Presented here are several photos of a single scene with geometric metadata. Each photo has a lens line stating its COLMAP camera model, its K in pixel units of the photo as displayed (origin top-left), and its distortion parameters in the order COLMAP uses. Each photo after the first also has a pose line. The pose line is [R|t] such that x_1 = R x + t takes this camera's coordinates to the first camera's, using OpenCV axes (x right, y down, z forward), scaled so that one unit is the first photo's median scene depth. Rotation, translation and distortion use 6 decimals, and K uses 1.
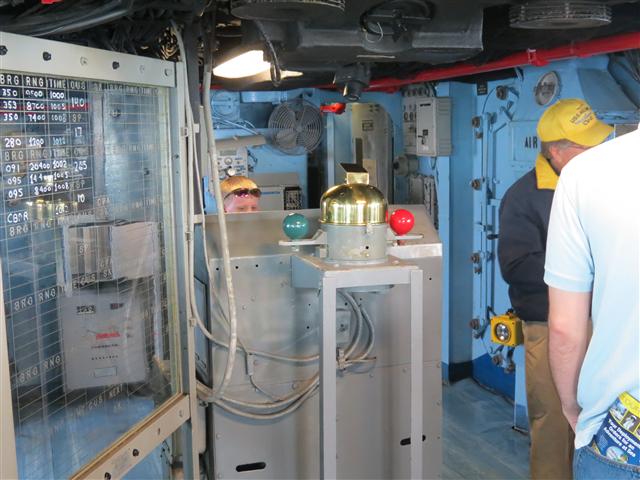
lens RADIAL K [[829.4, 0, 320.0], [0, 829.4, 240.0], [0, 0, 1]] dist [-0.016671, 0.005469]
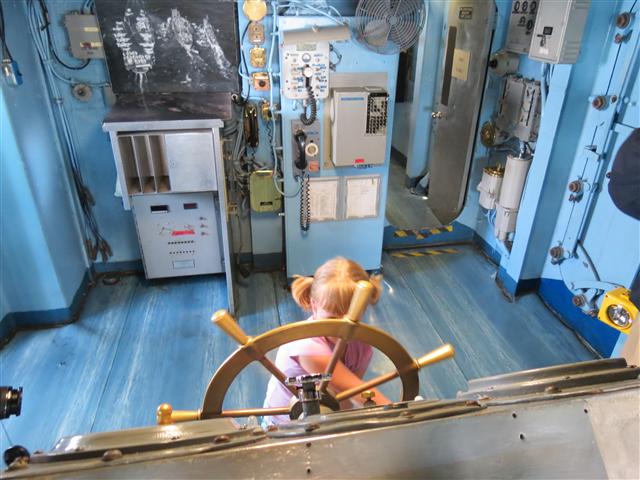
lens RADIAL K [[461.4, 0, 320.0], [0, 461.4, 240.0], [0, 0, 1]] dist [-0.018821, 0.002268]
pose [[0.984905, 0.108784, -0.134644, -0.011930], [-0.056850, 0.937986, 0.341981, -0.079812], [0.163497, -0.329164, 0.930011, 0.487042]]
